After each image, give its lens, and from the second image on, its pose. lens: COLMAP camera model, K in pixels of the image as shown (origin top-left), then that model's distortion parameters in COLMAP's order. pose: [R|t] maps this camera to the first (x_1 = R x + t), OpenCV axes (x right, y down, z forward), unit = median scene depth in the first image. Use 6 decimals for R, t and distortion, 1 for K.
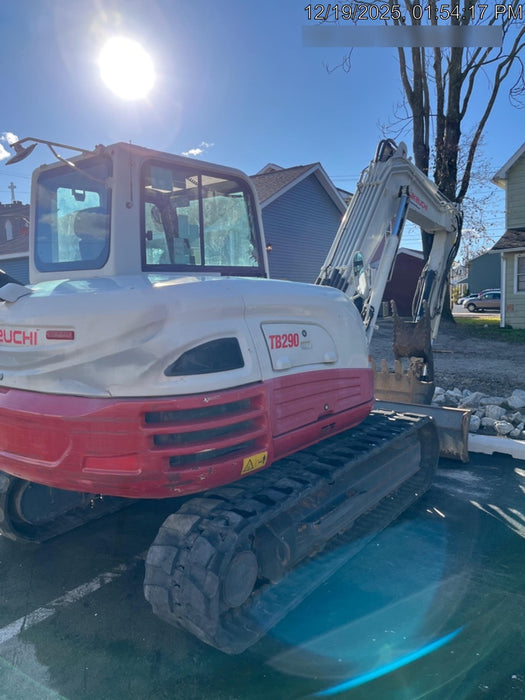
lens RADIAL K [[515.0, 0, 262.7], [0, 515.0, 355.9], [0, 0, 1]] dist [-0.000064, -0.005363]
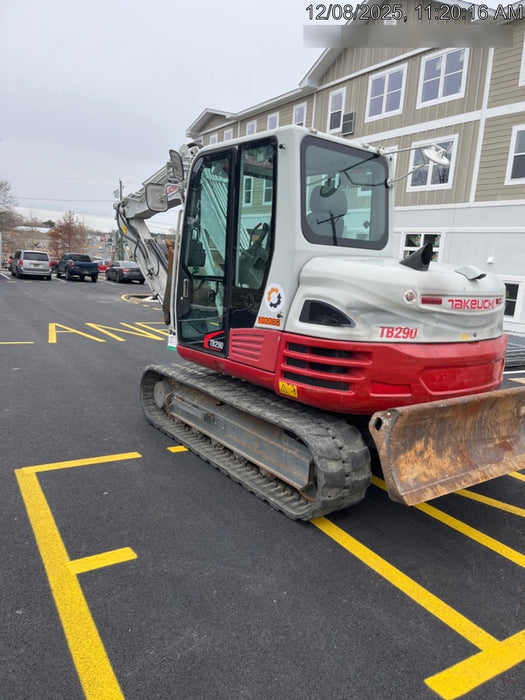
lens RADIAL K [[507.0, 0, 266.5], [0, 507.0, 352.7], [0, 0, 1]] dist [0.007840, 0.000022]
pose [[0.237779, -0.133650, 0.962081, -2.043828], [0.064558, 0.990473, 0.121639, -0.116621], [-0.969172, 0.033187, 0.244141, 1.263915]]
